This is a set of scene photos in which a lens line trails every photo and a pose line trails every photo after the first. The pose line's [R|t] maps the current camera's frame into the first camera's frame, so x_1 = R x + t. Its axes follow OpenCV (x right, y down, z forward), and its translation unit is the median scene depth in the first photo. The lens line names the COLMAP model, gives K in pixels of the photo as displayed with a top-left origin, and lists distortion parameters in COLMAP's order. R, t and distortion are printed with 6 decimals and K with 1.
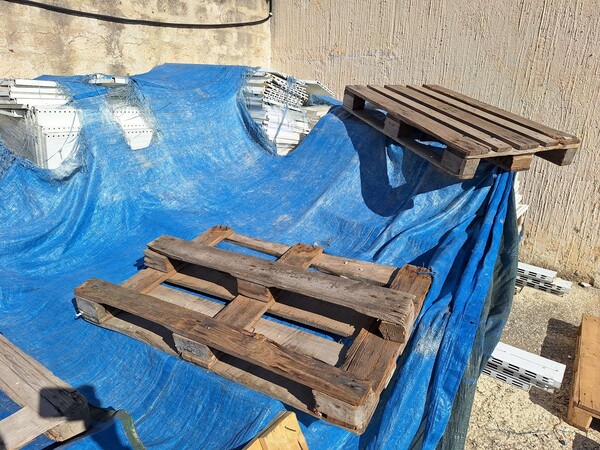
lens RADIAL K [[417.0, 0, 302.0], [0, 417.0, 231.7], [0, 0, 1]] dist [0.002594, -0.002778]
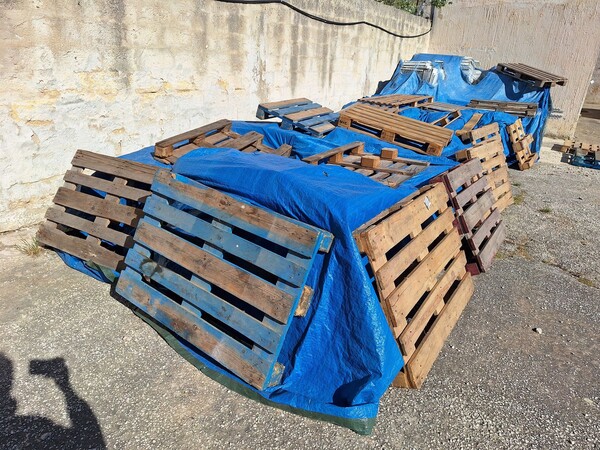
lens RADIAL K [[417.0, 0, 302.0], [0, 417.0, 231.7], [0, 0, 1]] dist [0.002594, -0.002778]
pose [[0.999067, 0.007756, 0.042483, -1.882349], [-0.010539, 0.997785, 0.065682, 0.928040], [-0.041880, -0.066069, 0.996936, -2.759463]]
